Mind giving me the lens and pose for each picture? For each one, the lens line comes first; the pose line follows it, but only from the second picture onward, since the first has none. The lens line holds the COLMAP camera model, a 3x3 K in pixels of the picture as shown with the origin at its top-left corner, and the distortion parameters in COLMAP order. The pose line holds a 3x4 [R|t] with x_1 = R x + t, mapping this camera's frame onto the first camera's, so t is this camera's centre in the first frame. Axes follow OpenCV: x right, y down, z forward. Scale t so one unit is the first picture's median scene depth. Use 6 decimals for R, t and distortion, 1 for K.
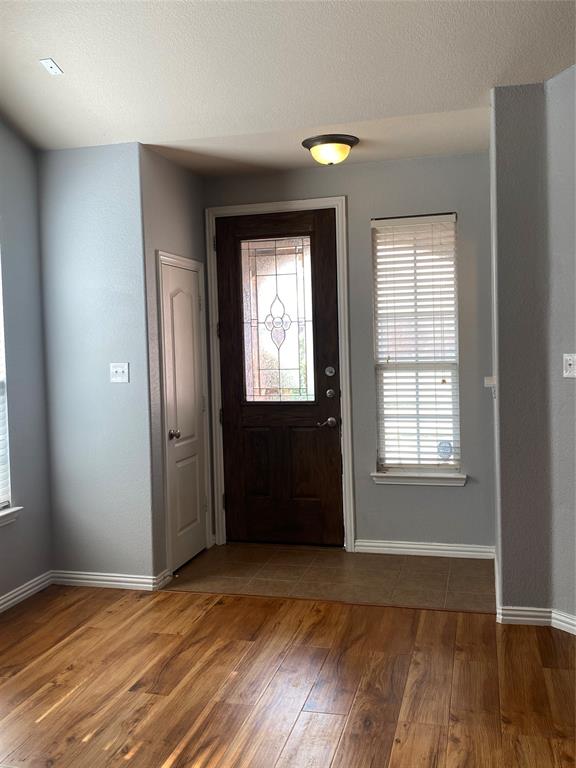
lens RADIAL K [[716.2, 0, 288.0], [0, 716.2, 384.0], [0, 0, 1]] dist [0.116101, 0.000170]
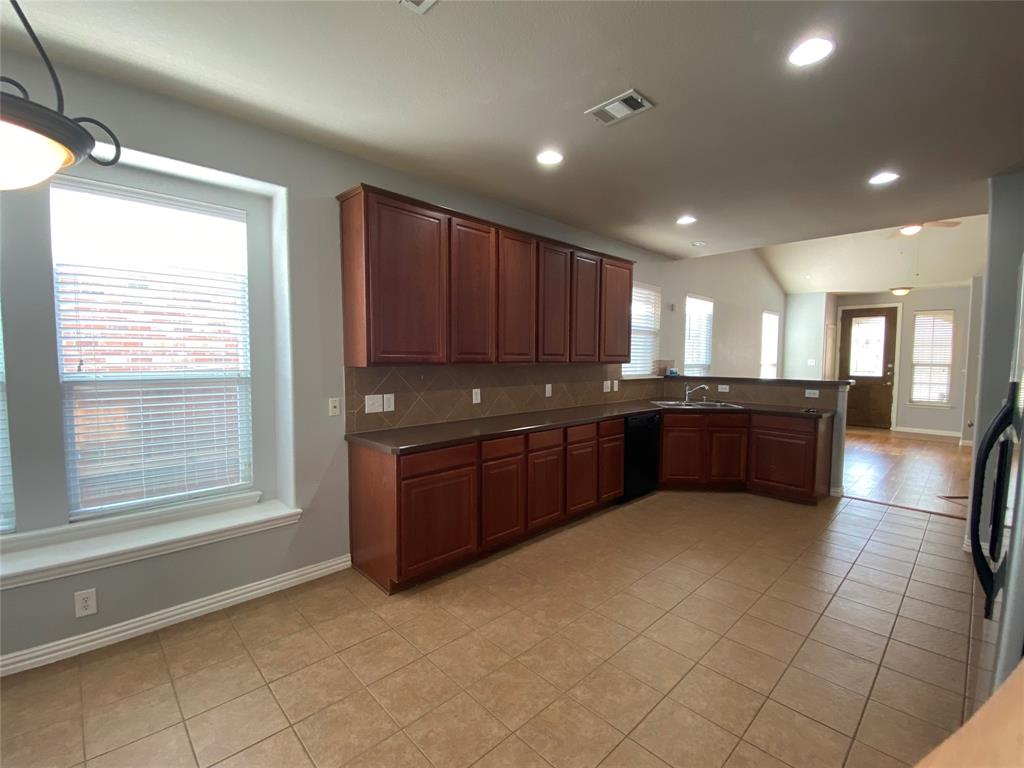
lens RADIAL K [[453.6, 0, 512.0], [0, 453.6, 384.0], [0, 0, 1]] dist [0.025593, -0.024592]
pose [[0.856353, 0.065765, -0.512186, -0.283031], [-0.050971, 0.997779, 0.042894, 0.051551], [0.513869, -0.010626, 0.857803, -1.250215]]
